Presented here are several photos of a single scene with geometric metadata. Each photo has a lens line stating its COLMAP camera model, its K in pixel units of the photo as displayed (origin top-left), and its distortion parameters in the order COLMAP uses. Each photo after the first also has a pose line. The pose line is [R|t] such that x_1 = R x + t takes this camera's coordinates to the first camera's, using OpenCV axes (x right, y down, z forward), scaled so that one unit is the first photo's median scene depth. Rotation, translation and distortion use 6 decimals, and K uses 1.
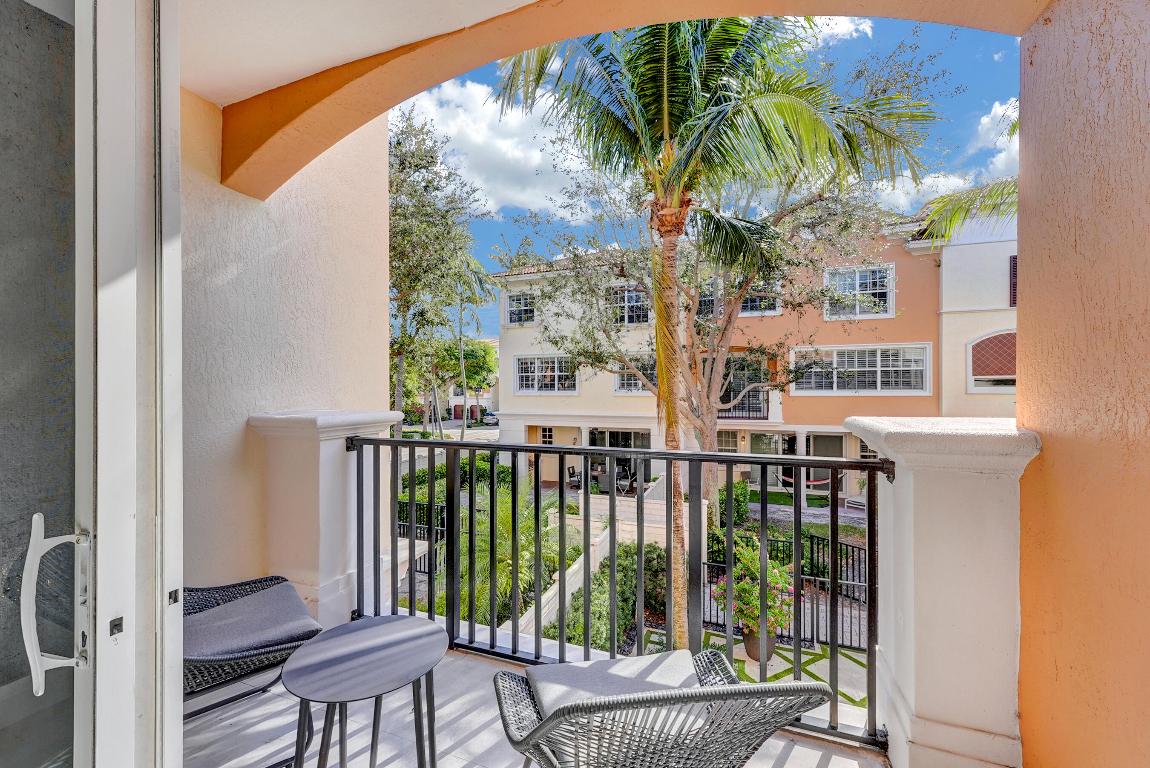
lens RADIAL K [[480.0, 0, 574.8], [0, 480.0, 384.4], [0, 0, 1]] dist [0.003686, 0.000916]
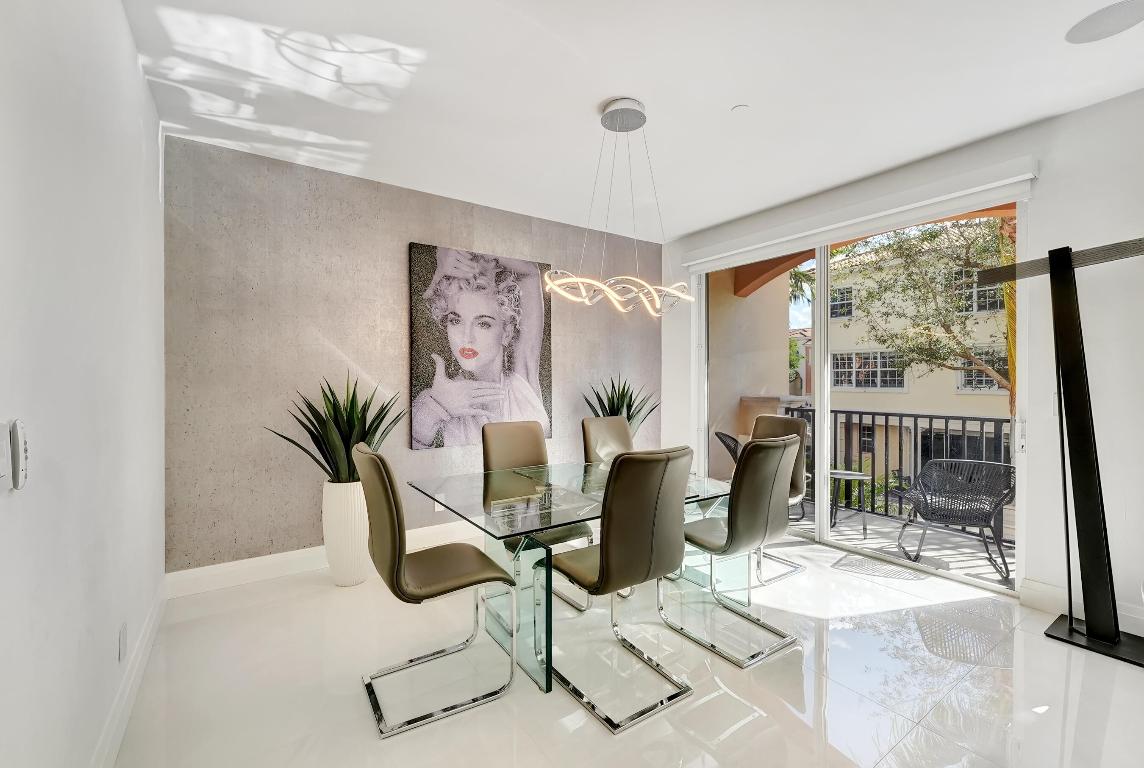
lens RADIAL K [[484.2, 0, 573.9], [0, 484.2, 382.8], [0, 0, 1]] dist [-0.002384, -0.000067]
pose [[0.831043, 0.011658, -0.556086, -0.010819], [-0.007404, 0.999924, 0.009898, -0.002037], [0.556159, -0.004109, 0.831066, -0.182583]]
